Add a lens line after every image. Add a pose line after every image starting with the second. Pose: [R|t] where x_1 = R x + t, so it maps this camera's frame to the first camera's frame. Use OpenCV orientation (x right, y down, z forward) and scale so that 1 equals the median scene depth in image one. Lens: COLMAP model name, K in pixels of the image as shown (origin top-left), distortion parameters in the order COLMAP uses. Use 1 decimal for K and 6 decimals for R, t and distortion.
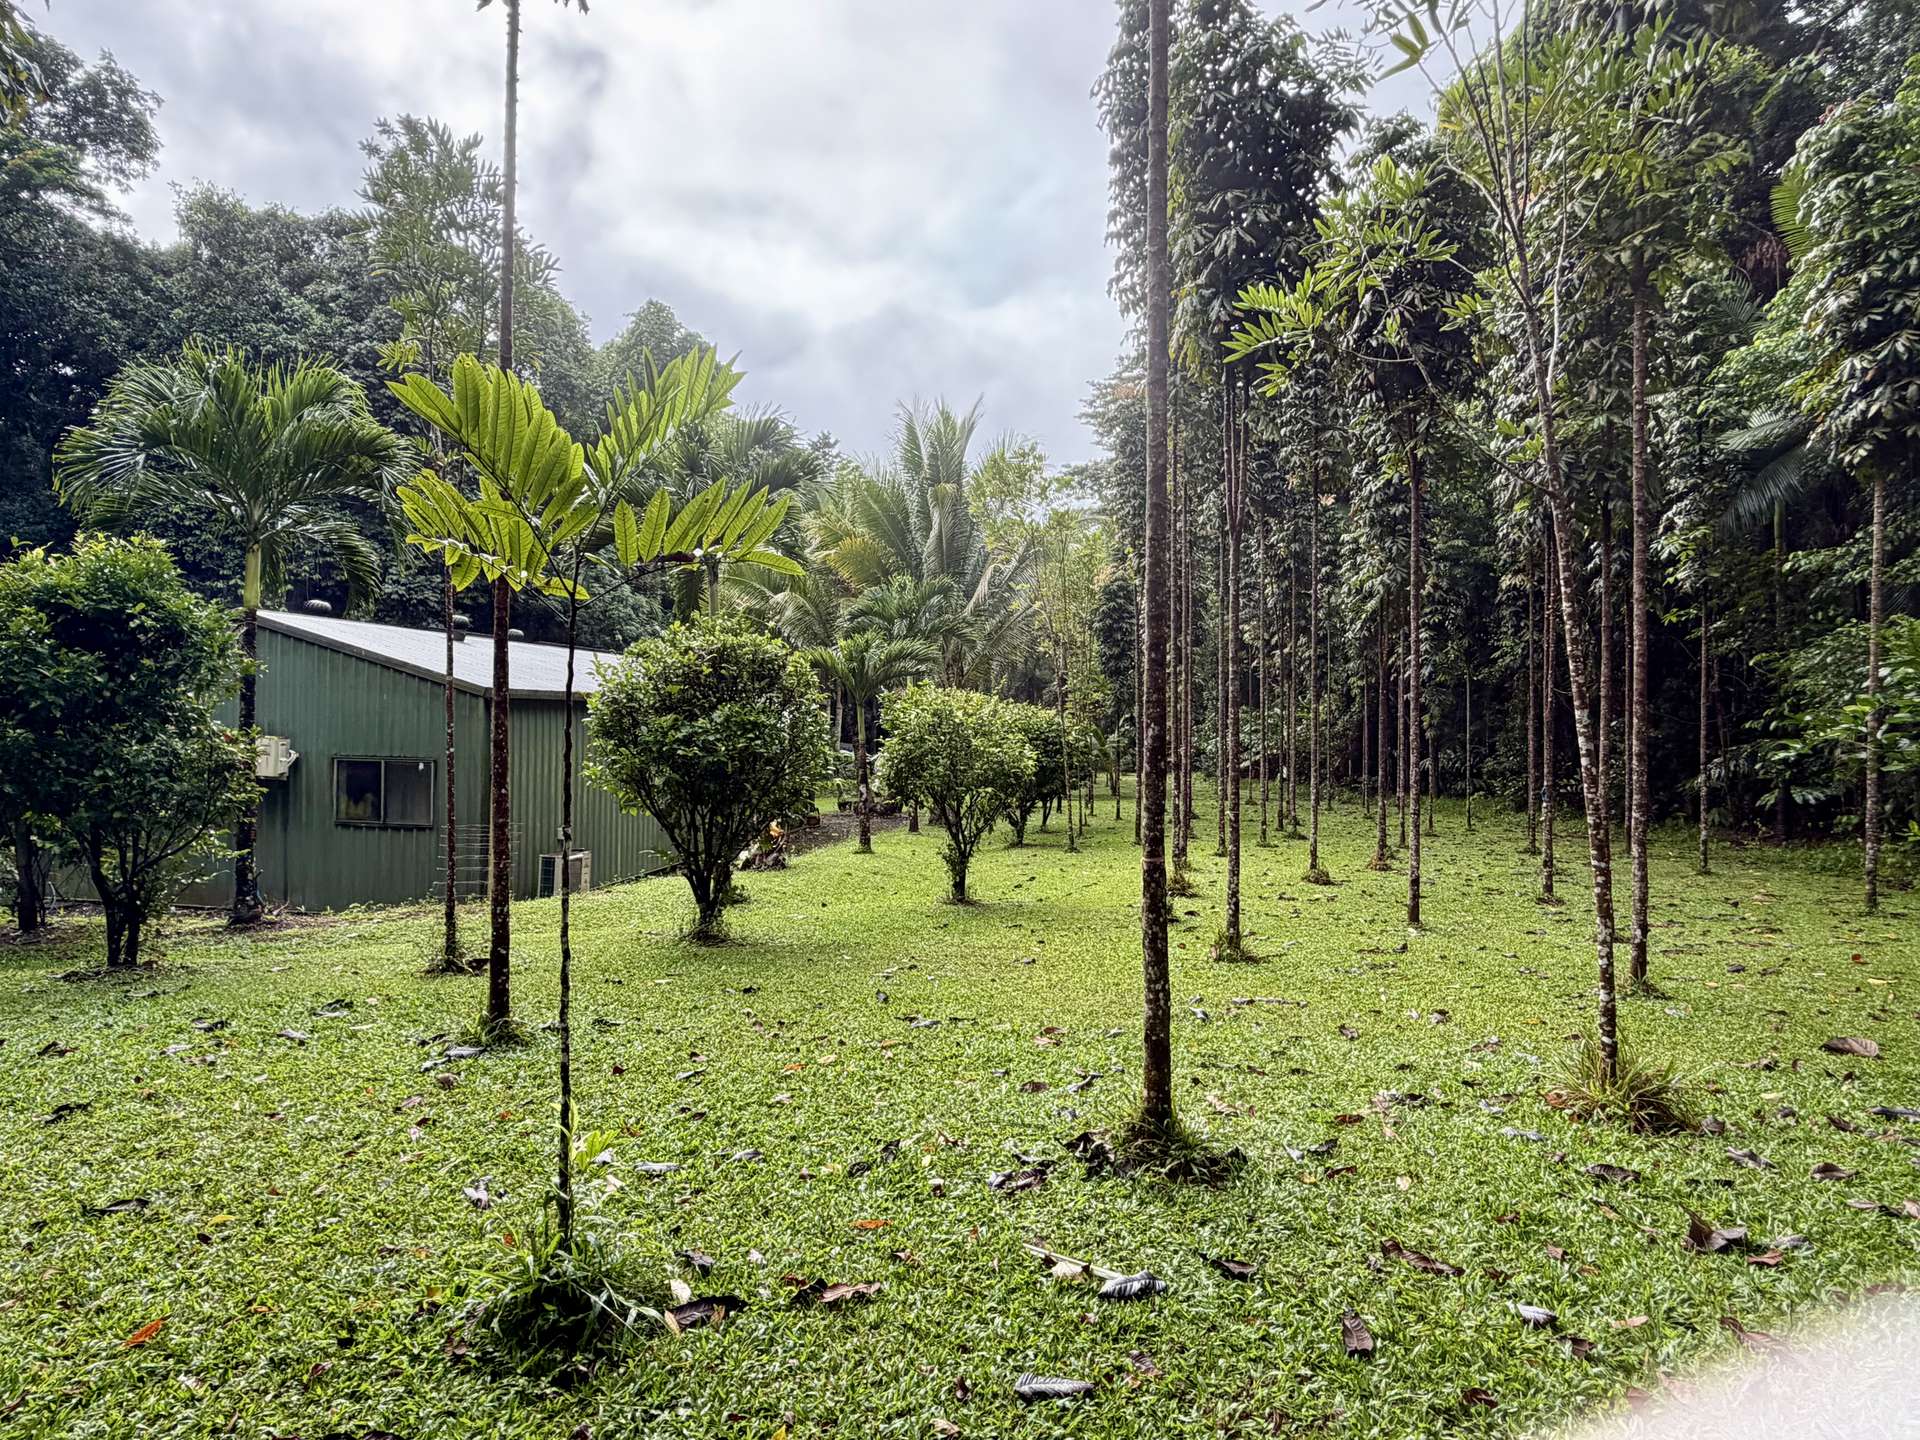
lens RADIAL K [[1096.8, 0, 961.7], [0, 1096.8, 725.5], [0, 0, 1]] dist [0.002451, 0.000541]
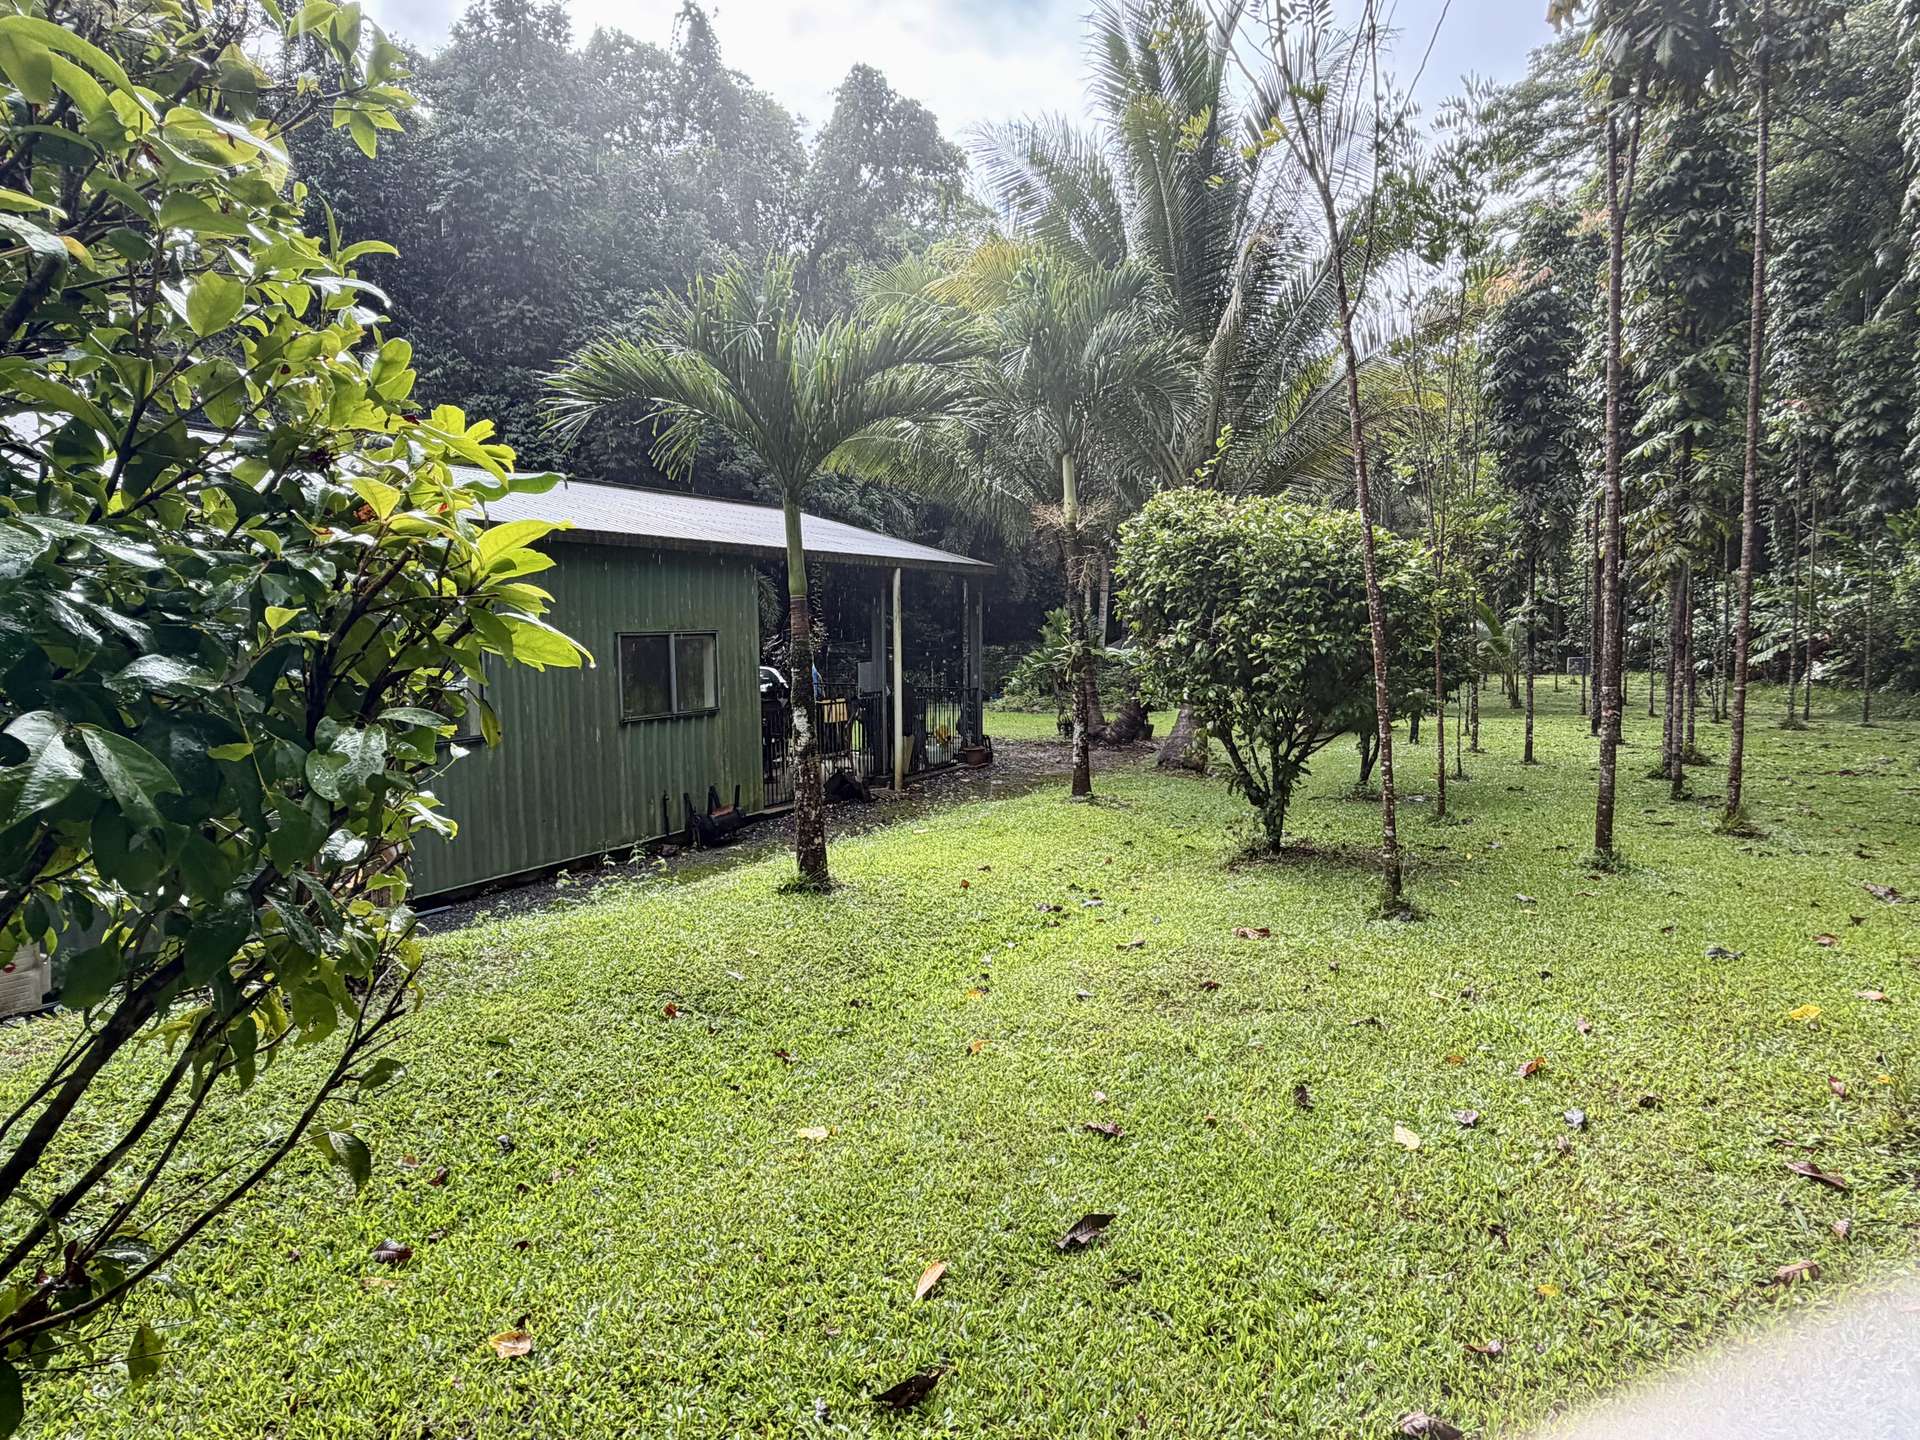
lens RADIAL K [[1096.8, 0, 959.8], [0, 1096.8, 707.6], [0, 0, 1]] dist [0.002451, 0.000541]
pose [[0.947569, 0.004977, -0.319512, 0.047454], [0.018187, 0.997418, 0.069475, 0.016440], [0.319033, -0.071643, 0.945032, 0.378800]]
